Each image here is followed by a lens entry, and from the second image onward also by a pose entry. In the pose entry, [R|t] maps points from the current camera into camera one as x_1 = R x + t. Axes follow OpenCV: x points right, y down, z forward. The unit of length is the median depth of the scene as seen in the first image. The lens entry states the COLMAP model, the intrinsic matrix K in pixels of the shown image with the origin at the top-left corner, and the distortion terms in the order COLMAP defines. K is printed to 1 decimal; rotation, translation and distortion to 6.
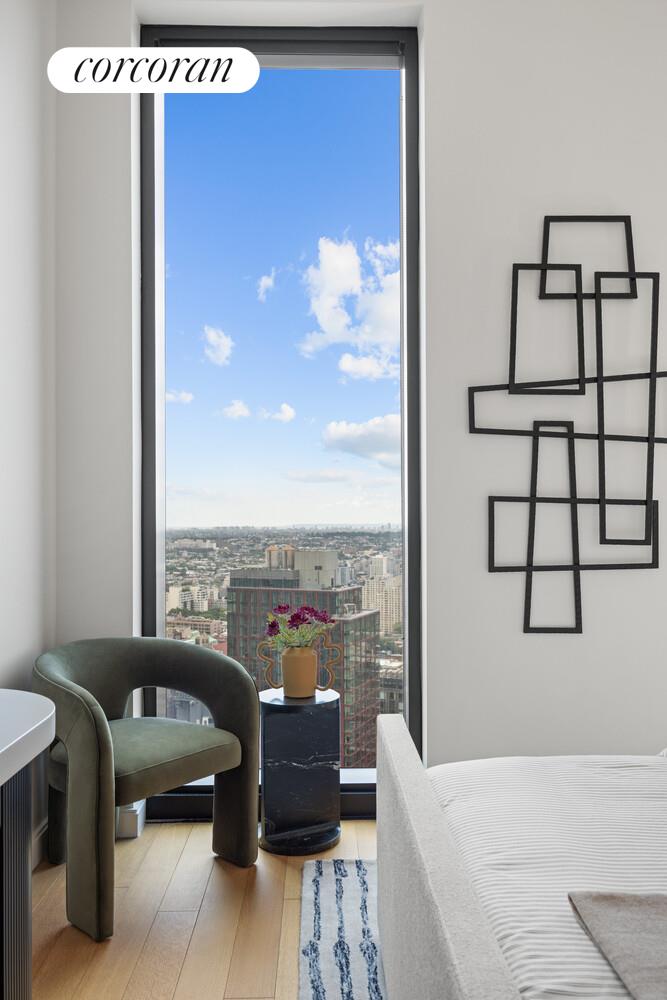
lens RADIAL K [[767.1, 0, 335.7], [0, 767.1, 518.9], [0, 0, 1]] dist [-0.006569, -0.004839]
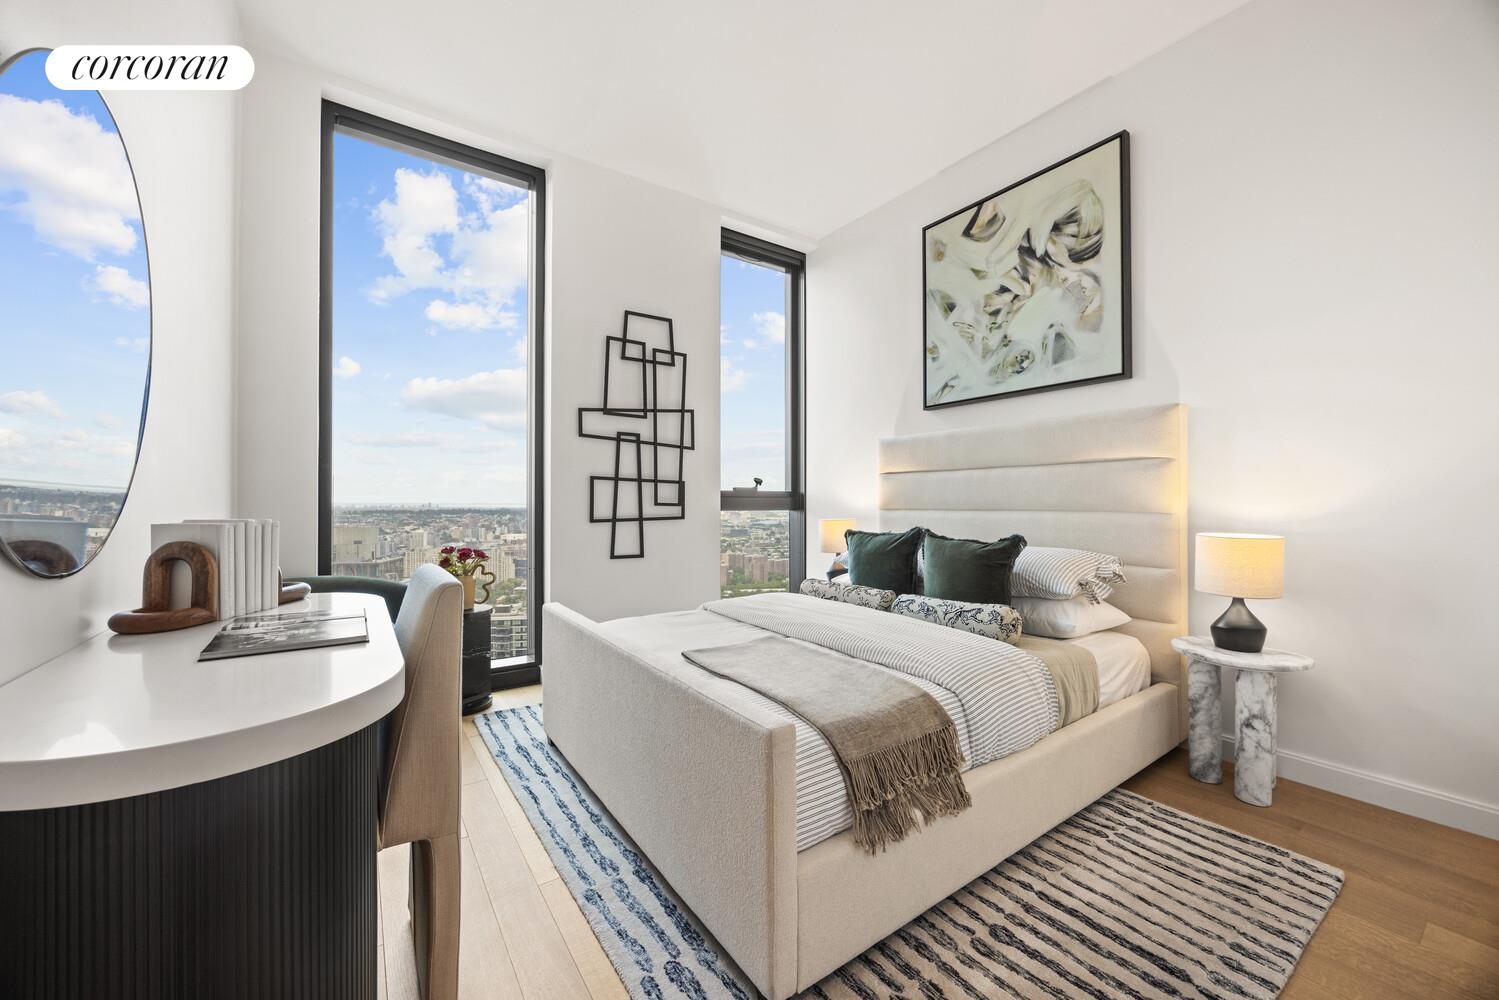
lens RADIAL K [[580.9, 0, 749.5], [0, 580.9, 500.0], [0, 0, 1]] dist [0.002842, 0.000225]
pose [[0.838887, 0.007362, 0.544256, -0.188755], [-0.007384, 0.999970, -0.002146, 0.021399], [-0.544256, -0.002219, 0.838916, -0.218542]]
